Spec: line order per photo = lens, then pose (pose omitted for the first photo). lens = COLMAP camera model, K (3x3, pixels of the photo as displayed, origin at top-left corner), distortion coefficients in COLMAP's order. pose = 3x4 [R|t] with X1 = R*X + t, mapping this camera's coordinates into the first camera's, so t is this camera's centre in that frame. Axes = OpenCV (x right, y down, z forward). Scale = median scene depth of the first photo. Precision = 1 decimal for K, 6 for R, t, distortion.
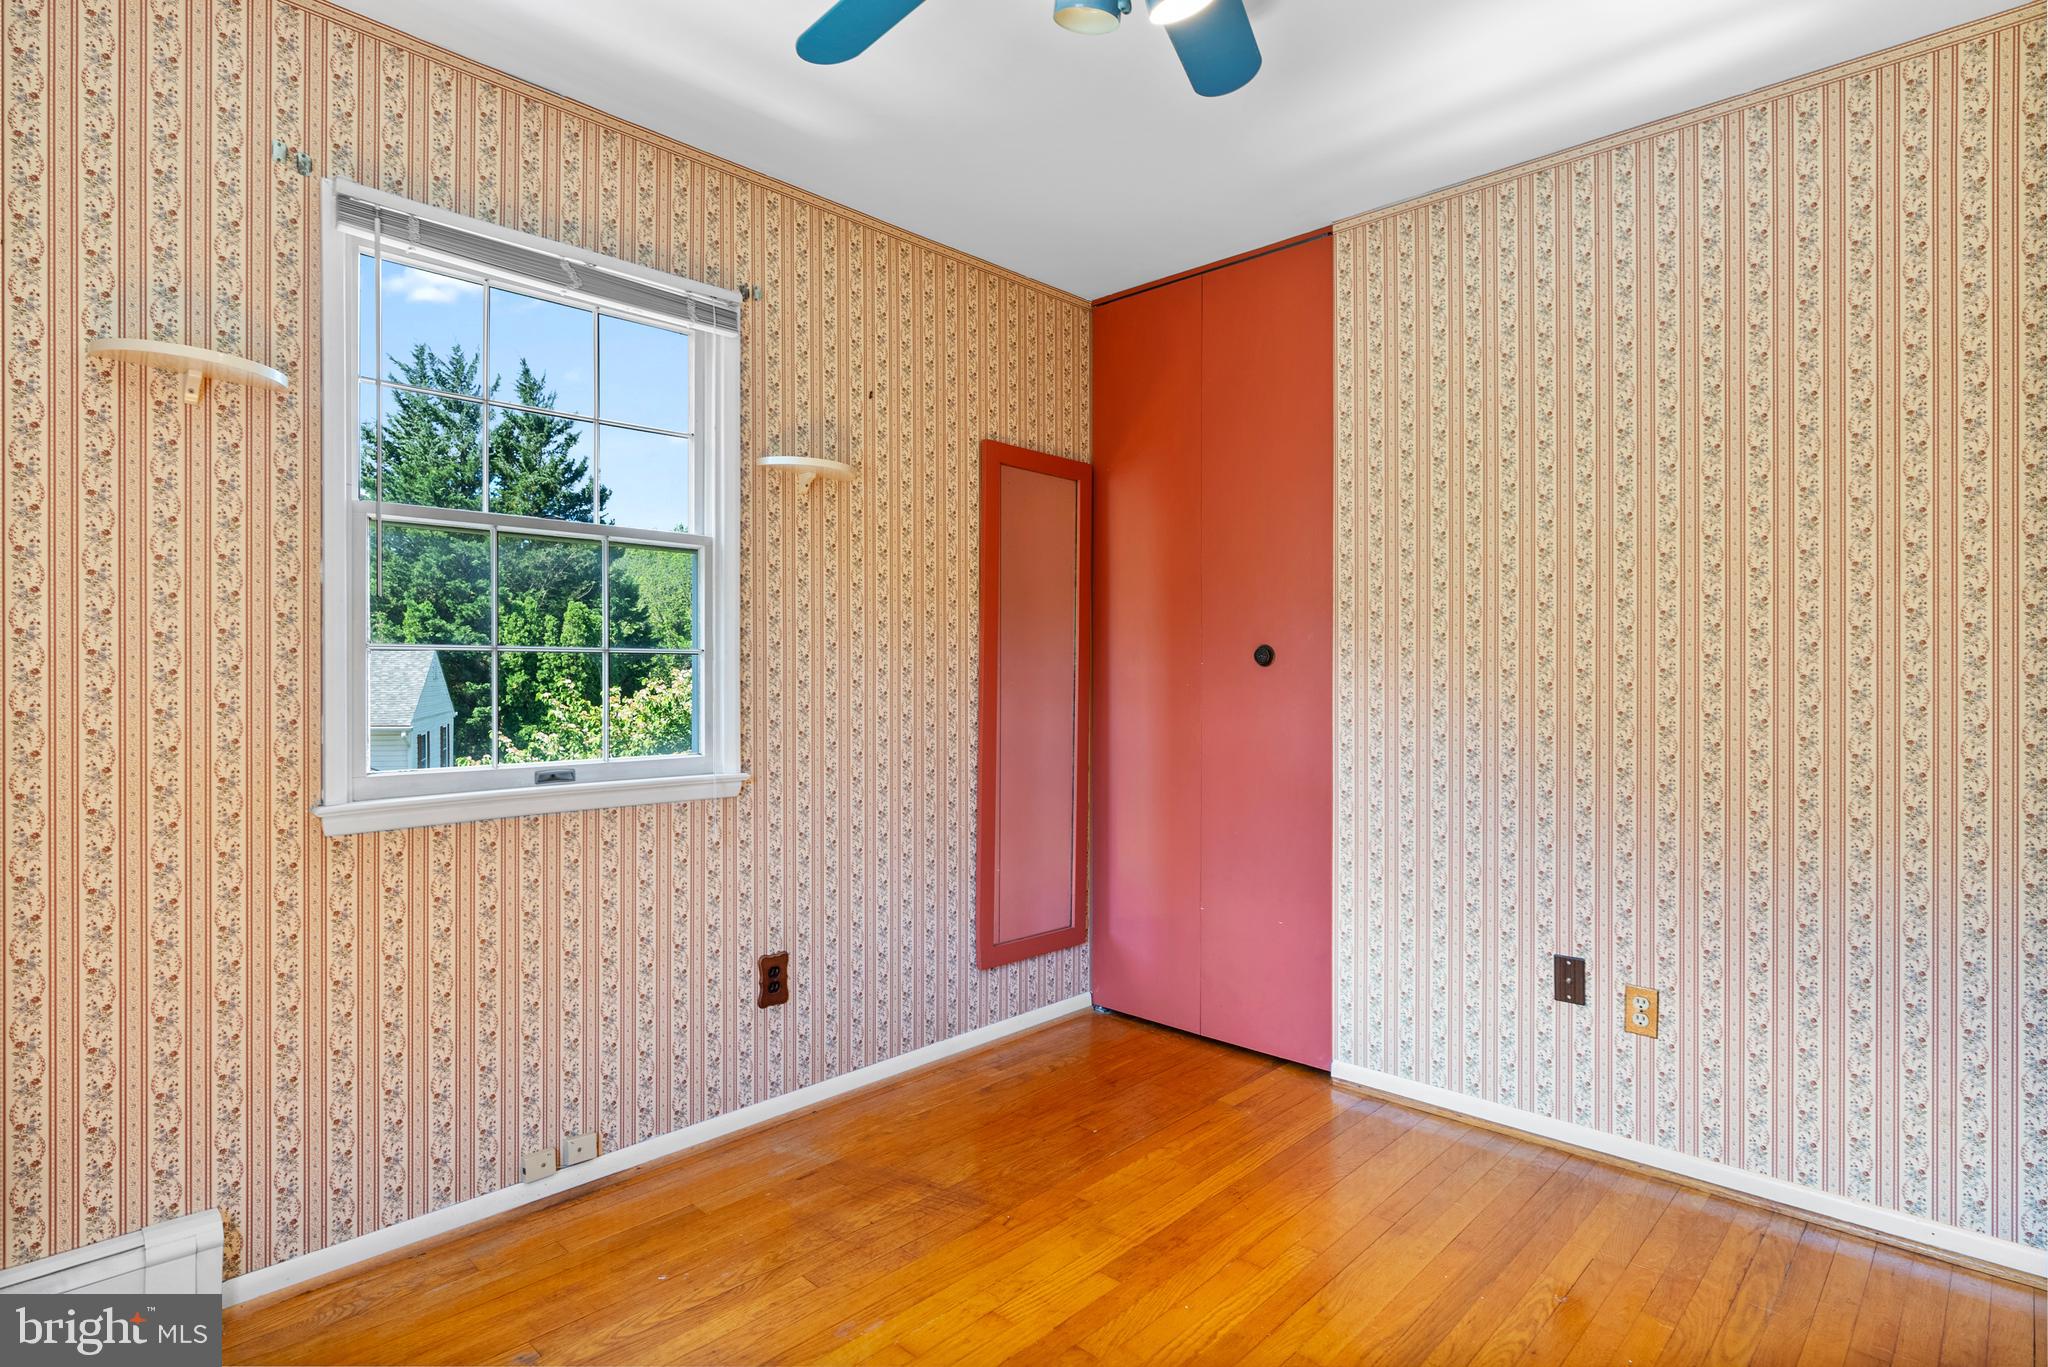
lens RADIAL K [[1017.6, 0, 1078.8], [0, 1017.6, 682.1], [0, 0, 1]] dist [-0.004815, -0.000947]
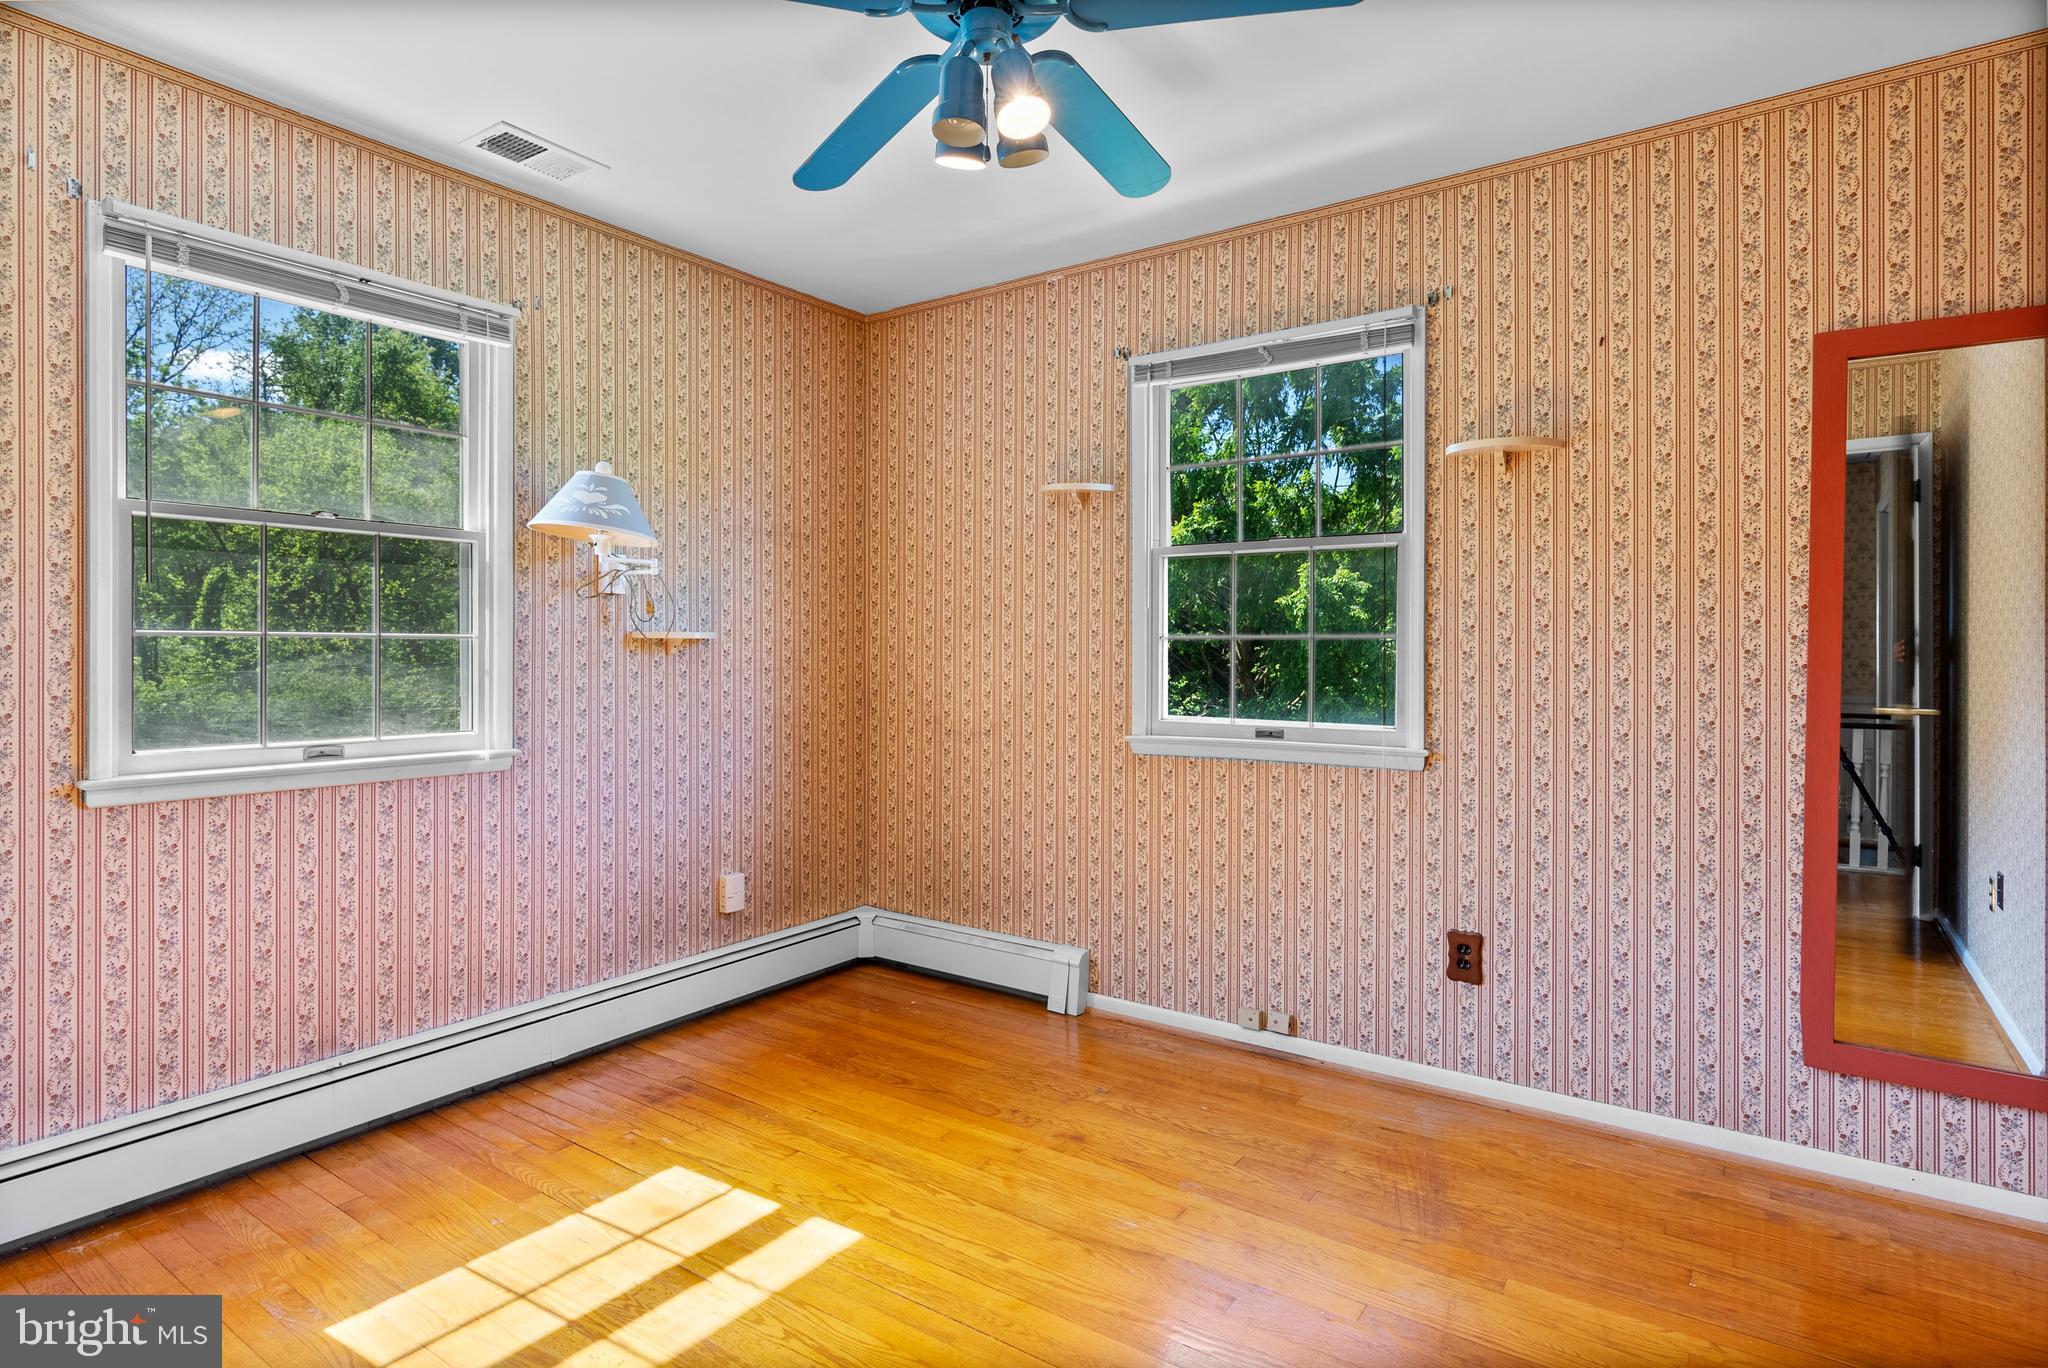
lens RADIAL K [[1052.0, 0, 1026.5], [0, 1052.0, 659.1], [0, 0, 1]] dist [-0.004221, 0.000083]
pose [[0.159102, 0.005889, -0.987245, 0.755080], [-0.010870, 0.999932, 0.004213, -0.006425], [0.987202, 0.010061, 0.159155, 0.446512]]
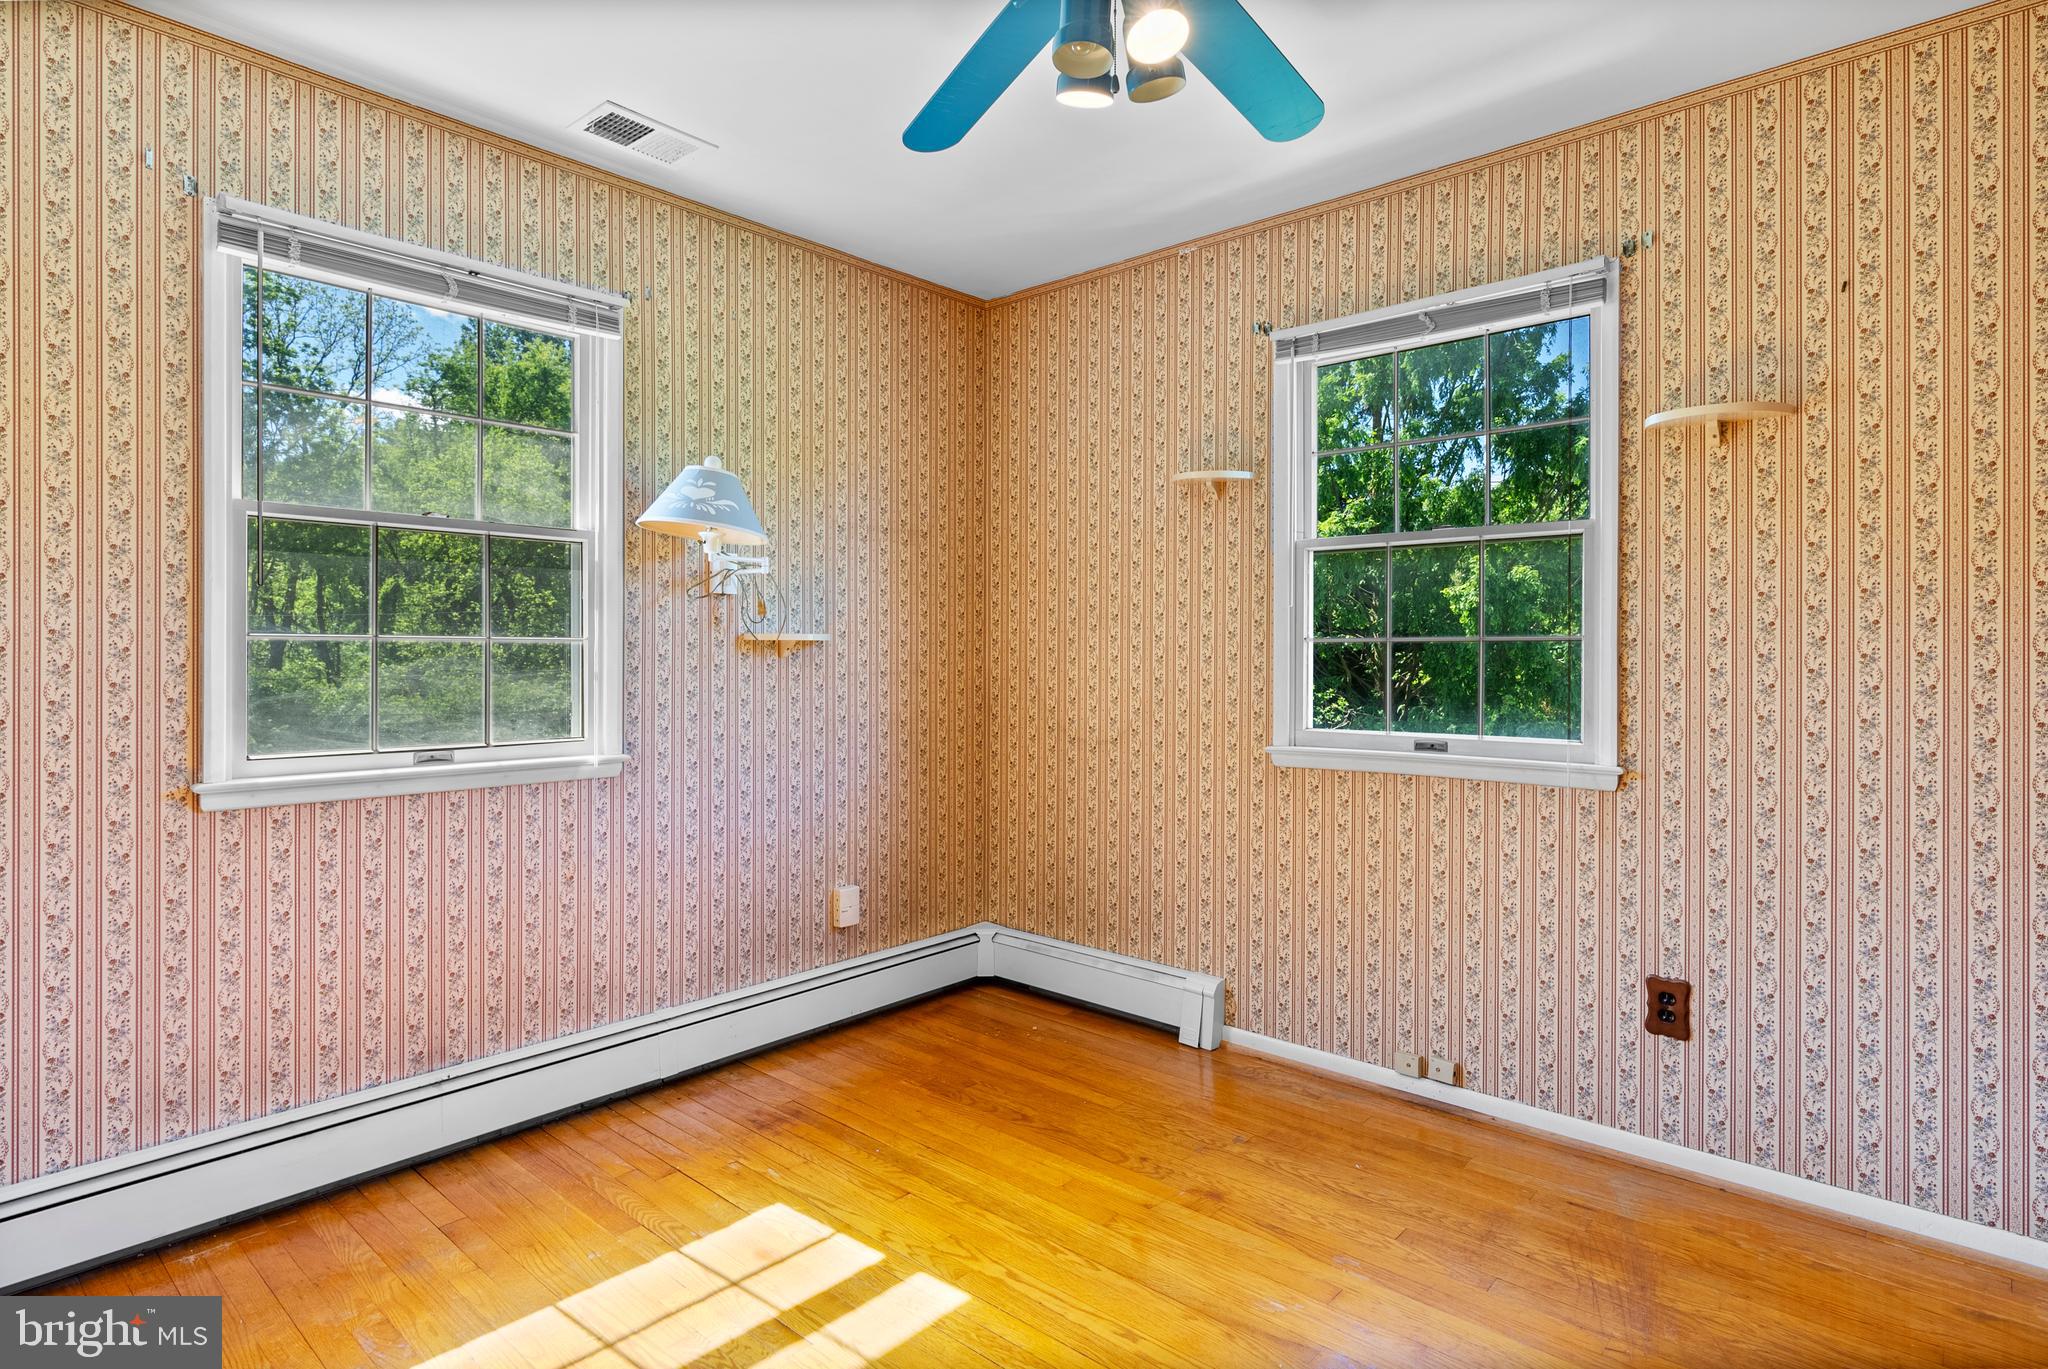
lens RADIAL K [[1064.3, 0, 1023.8], [0, 1064.3, 661.6], [0, 0, 1]] dist [-0.001831, 0.000499]
pose [[0.038426, 0.004610, -0.999251, 0.675287], [-0.011326, 0.999927, 0.004178, -0.005200], [0.999197, 0.011157, 0.038476, 0.455664]]
